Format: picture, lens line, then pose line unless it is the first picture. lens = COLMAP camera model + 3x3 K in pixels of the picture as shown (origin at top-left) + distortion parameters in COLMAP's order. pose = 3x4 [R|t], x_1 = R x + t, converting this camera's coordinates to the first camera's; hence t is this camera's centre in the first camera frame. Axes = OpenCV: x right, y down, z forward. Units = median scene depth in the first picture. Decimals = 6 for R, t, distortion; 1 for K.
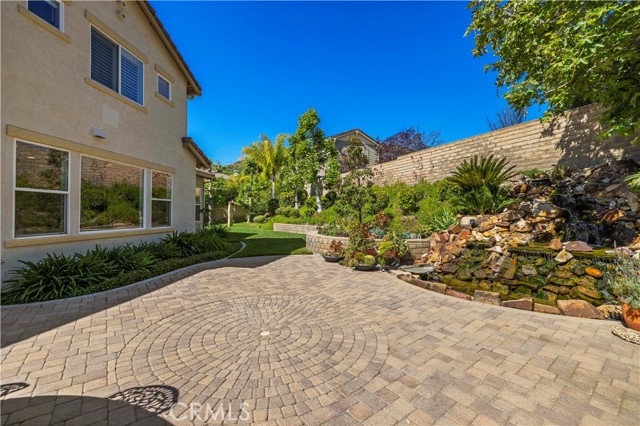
lens RADIAL K [[270.3, 0, 319.9], [0, 270.3, 211.6], [0, 0, 1]] dist [-0.000965, -0.000394]
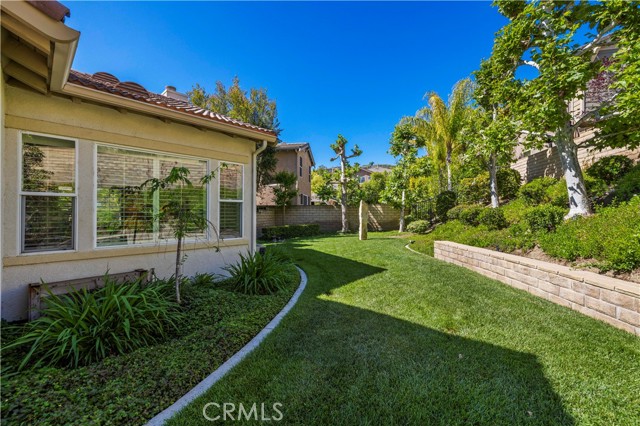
lens RADIAL K [[270.3, 0, 317.0], [0, 270.3, 211.4], [0, 0, 1]] dist [-0.000965, -0.000394]
pose [[0.788539, -0.010286, -0.614899, -0.039554], [0.008685, 0.999947, -0.005590, -0.003477], [0.614923, -0.000932, 0.788586, 0.415153]]
